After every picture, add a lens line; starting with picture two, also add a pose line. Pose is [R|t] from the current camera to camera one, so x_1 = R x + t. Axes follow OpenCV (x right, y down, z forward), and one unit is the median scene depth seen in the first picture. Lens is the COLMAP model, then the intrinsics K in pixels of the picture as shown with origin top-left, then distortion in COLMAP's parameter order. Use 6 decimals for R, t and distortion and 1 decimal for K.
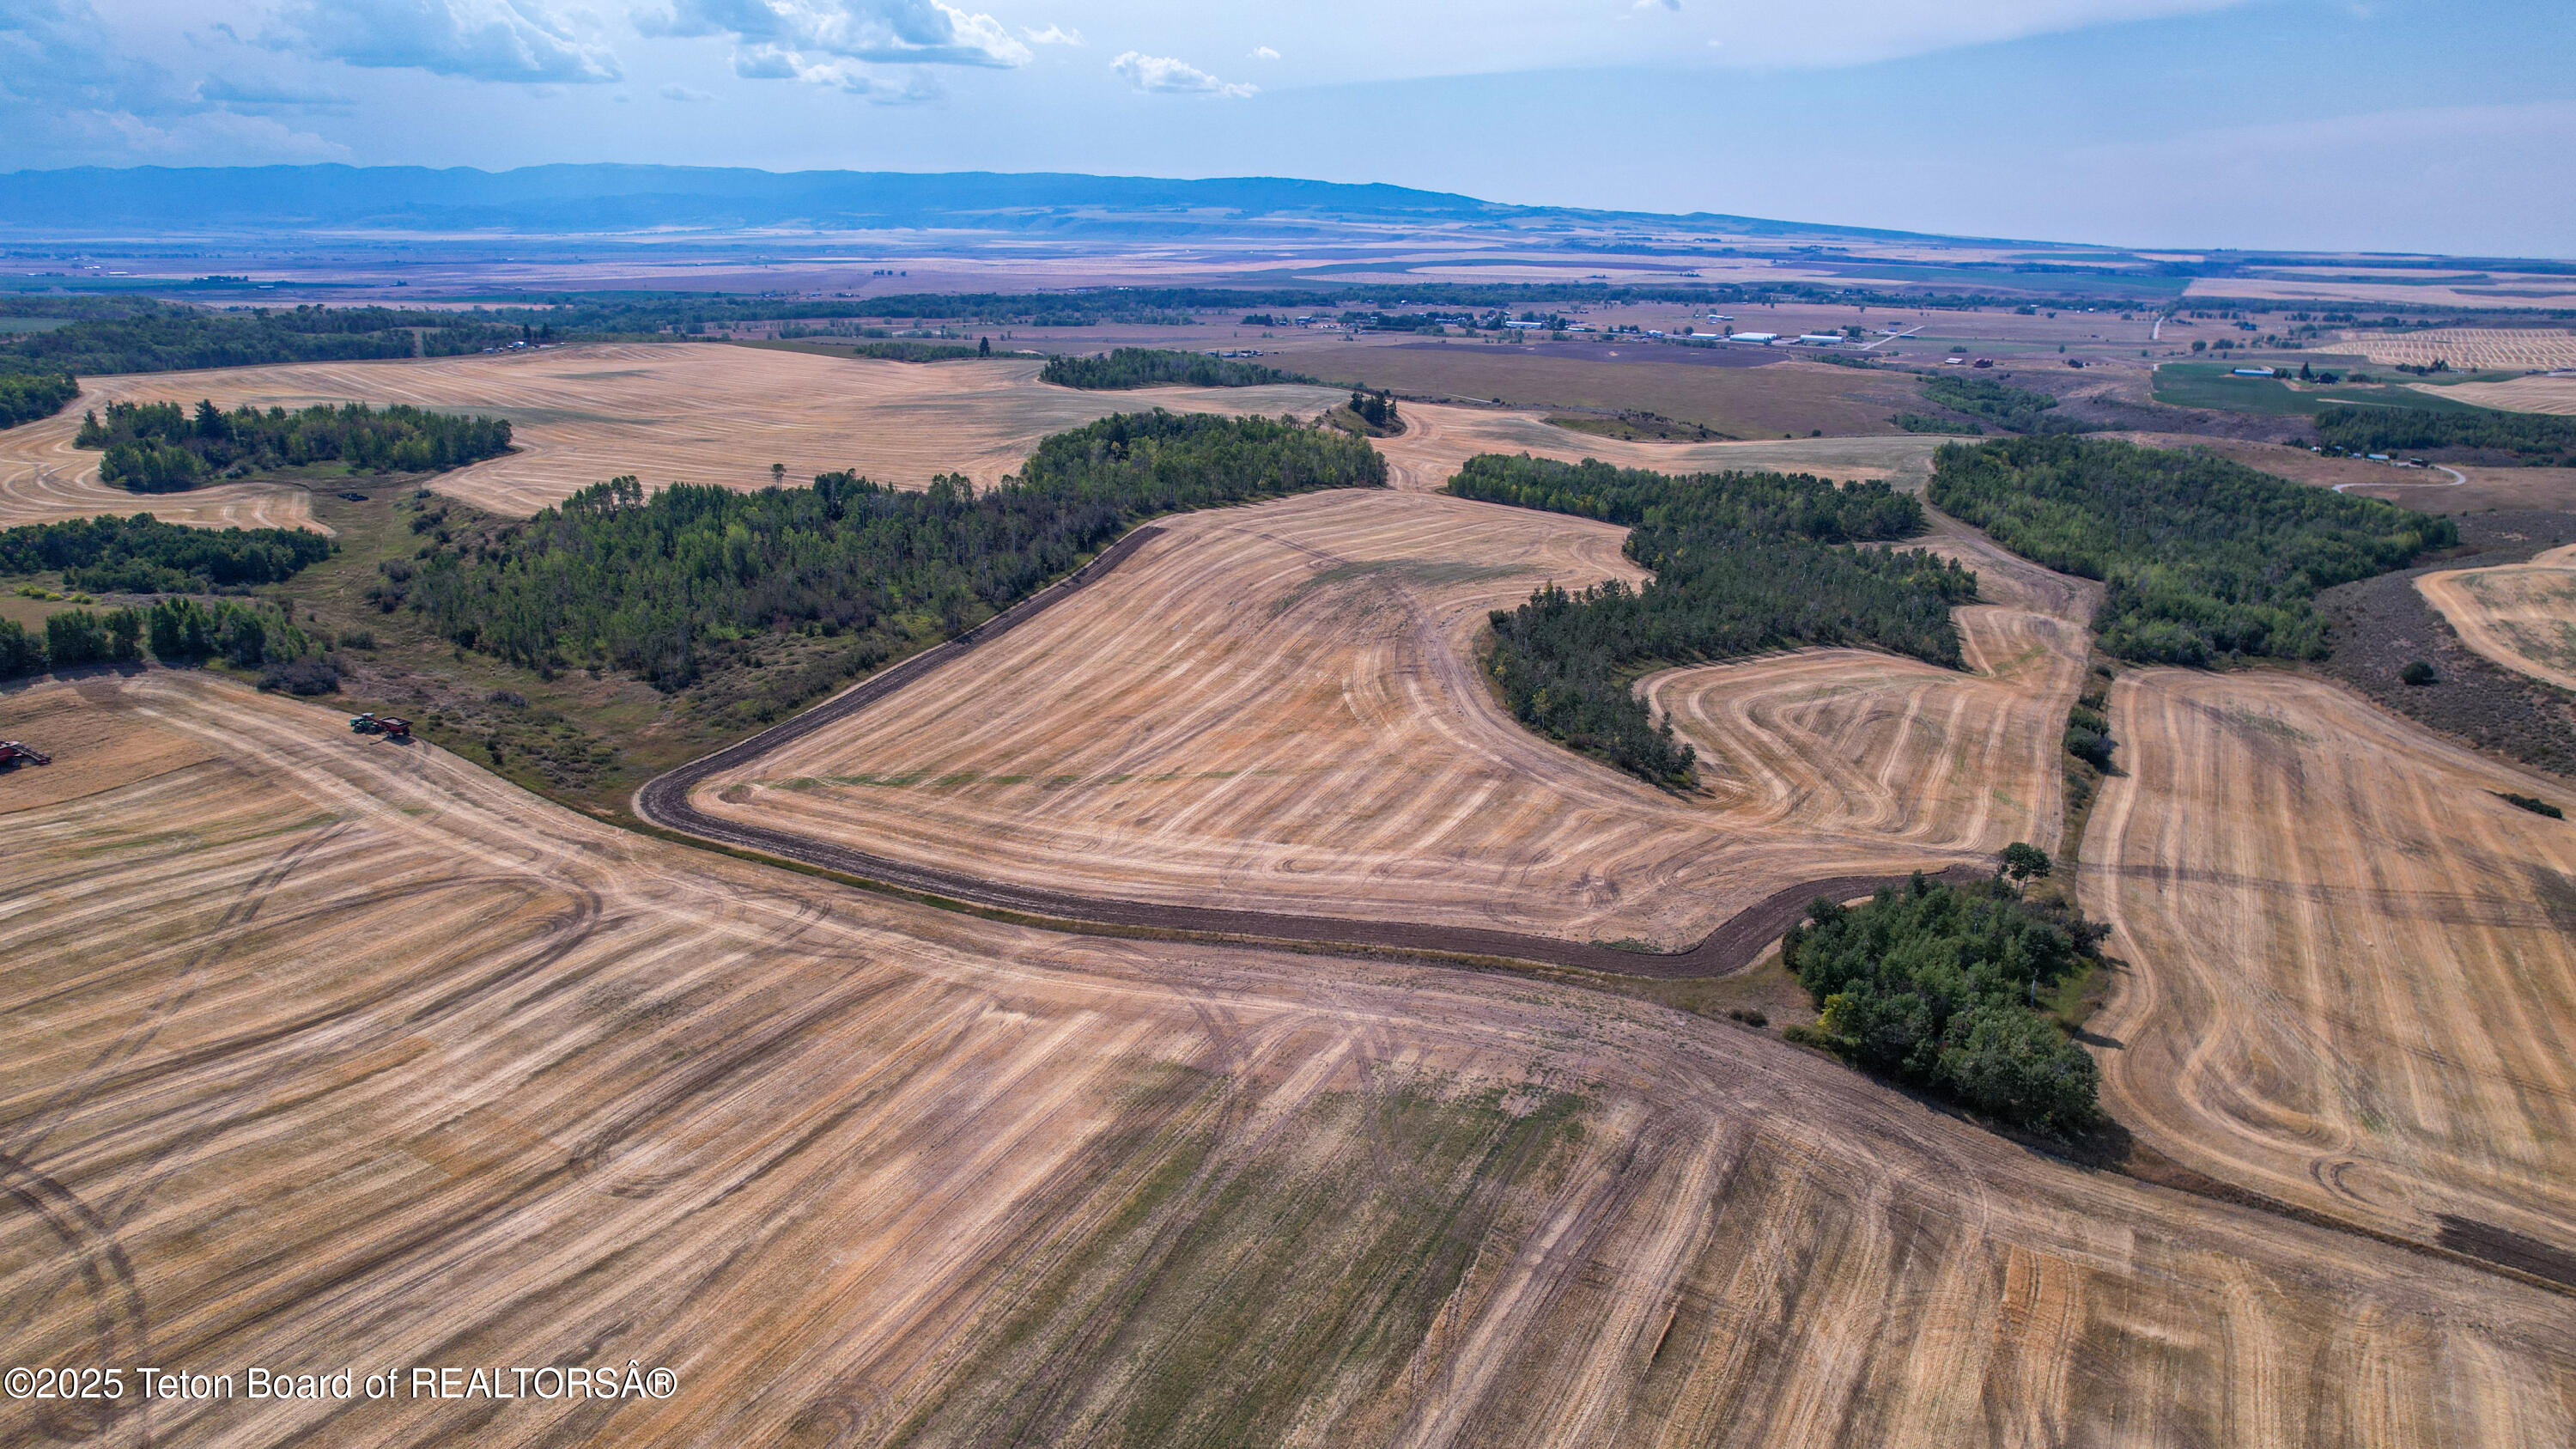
lens RADIAL K [[1637.4, 0, 1291.9], [0, 1637.4, 743.9], [0, 0, 1]] dist [-0.077876, 0.065498]
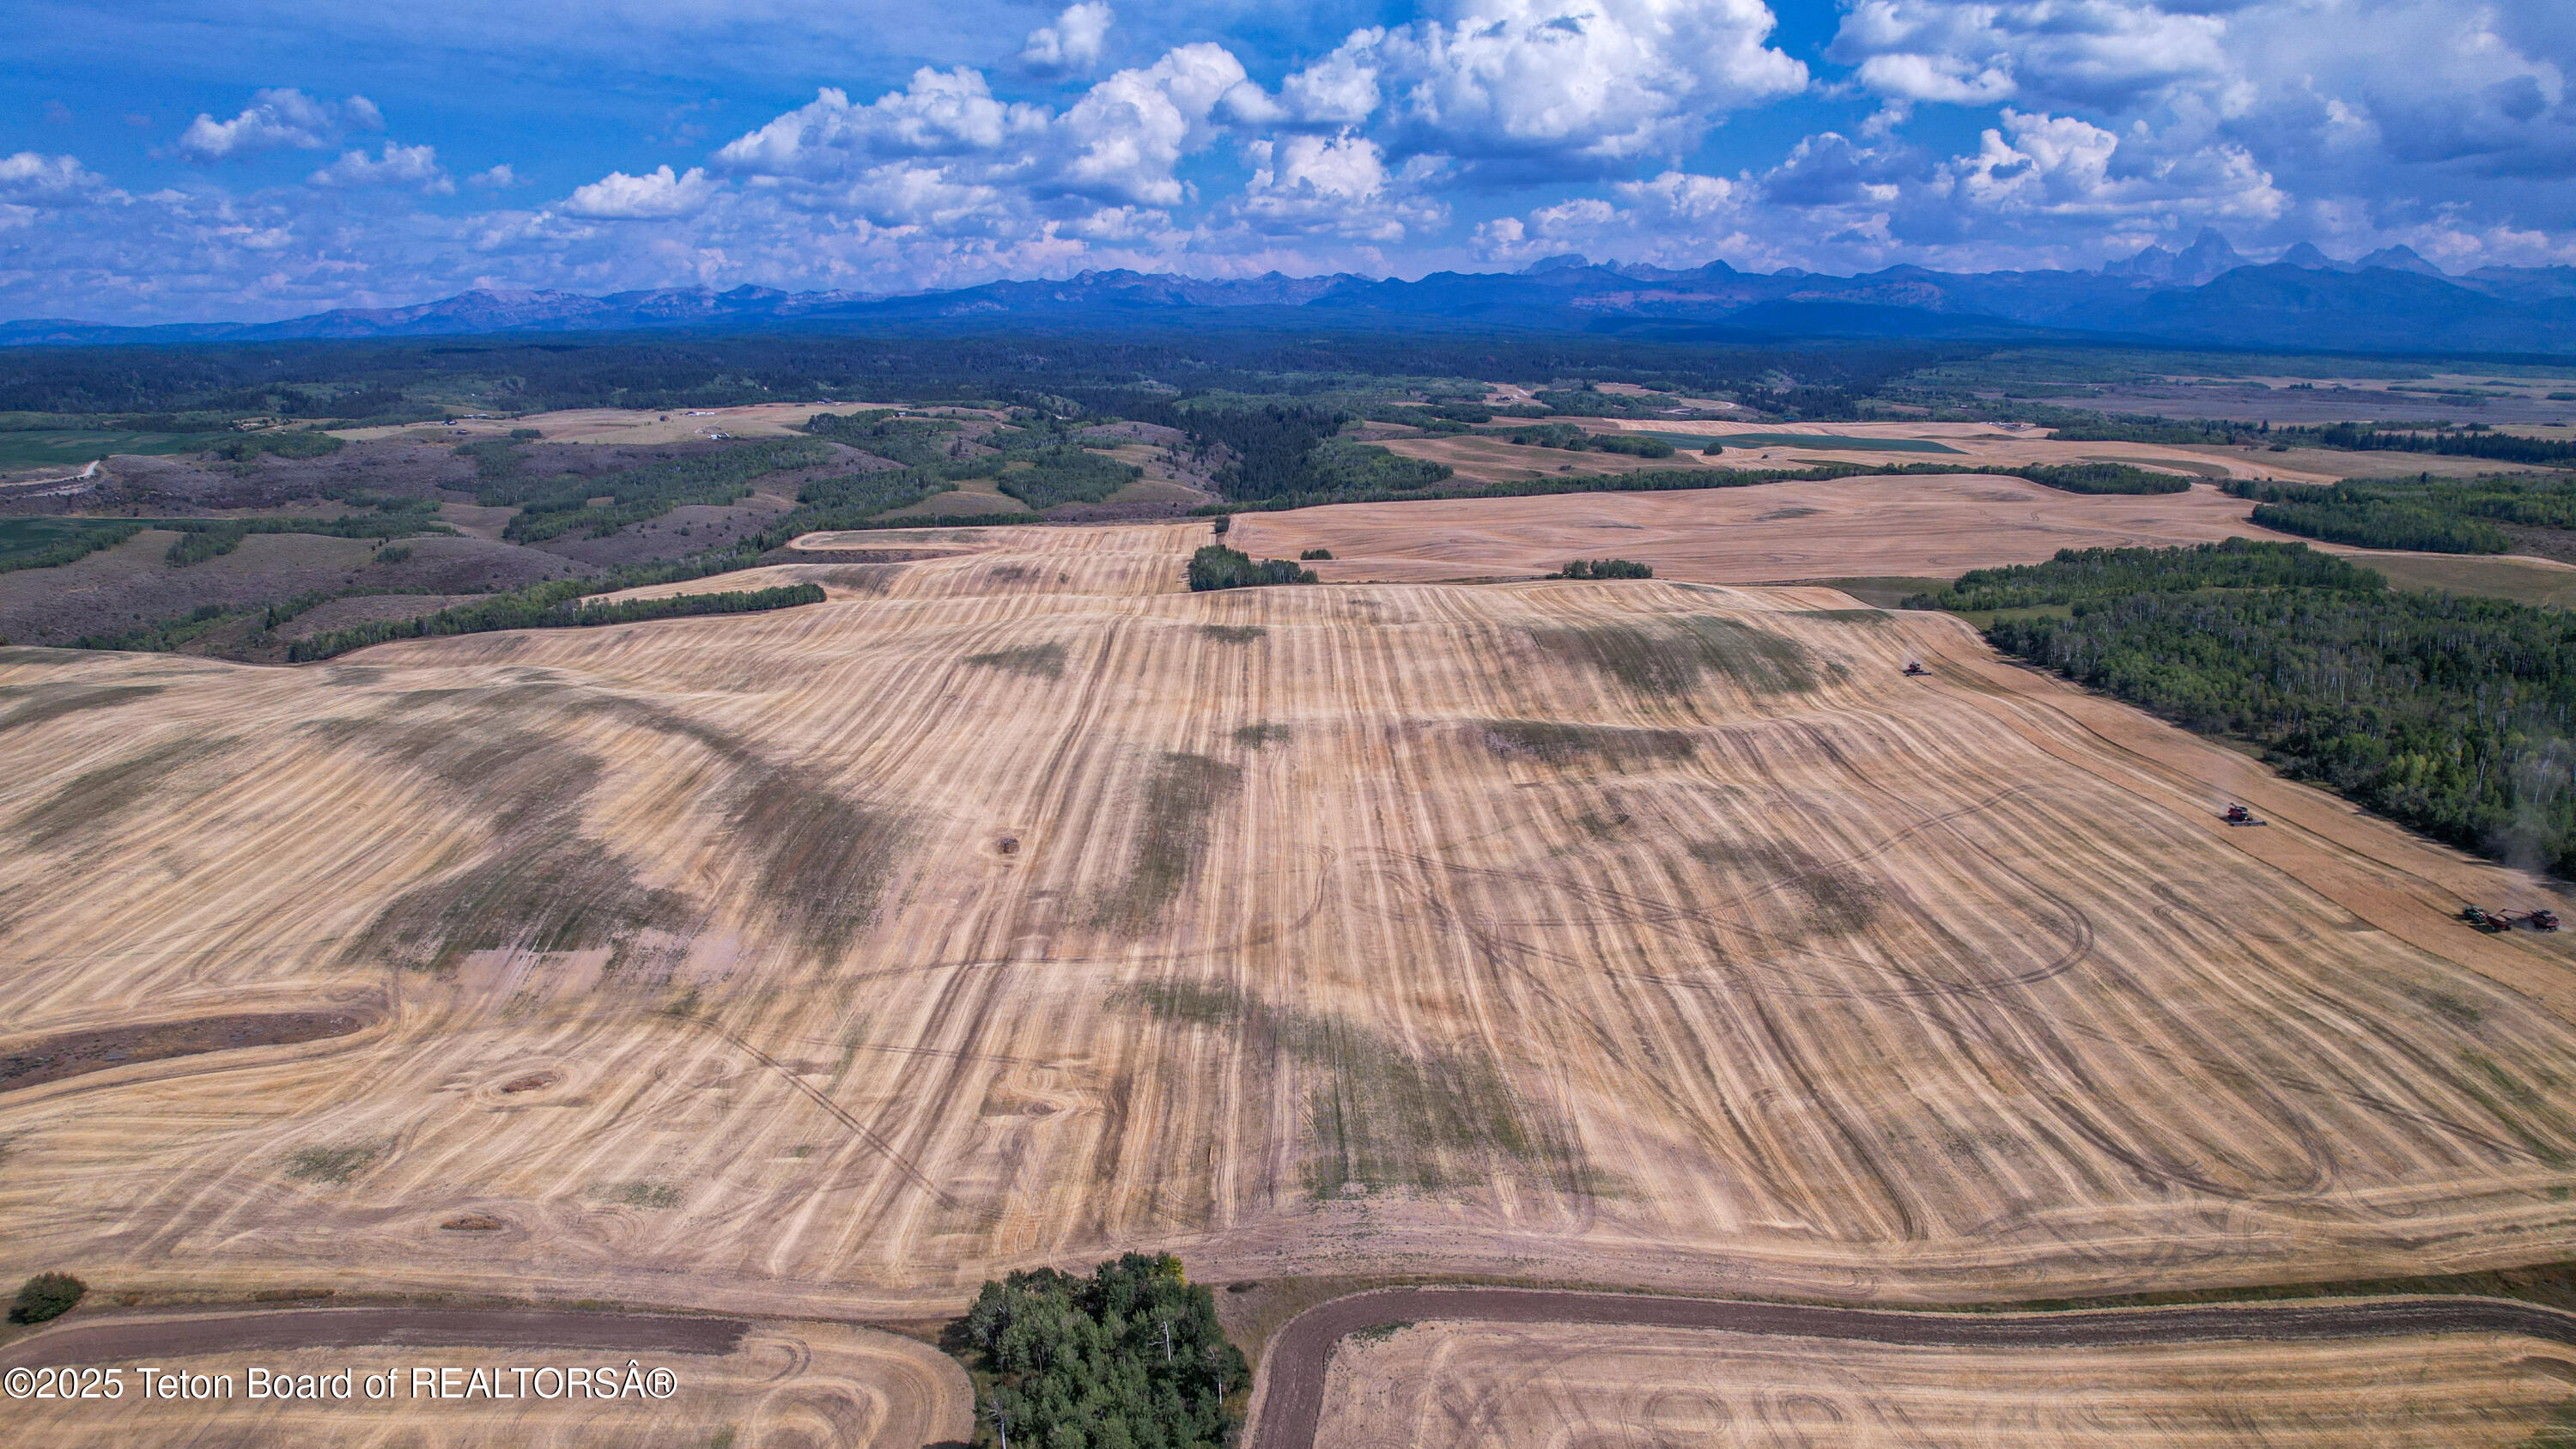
lens RADIAL K [[1637.4, 0, 1291.9], [0, 1637.4, 743.9], [0, 0, 1]] dist [-0.077876, 0.065498]
pose [[-0.866884, 0.115953, -0.484838, 0.730558], [-0.152739, 0.864019, 0.479731, -0.705371], [0.474535, 0.489925, -0.731293, 1.581854]]
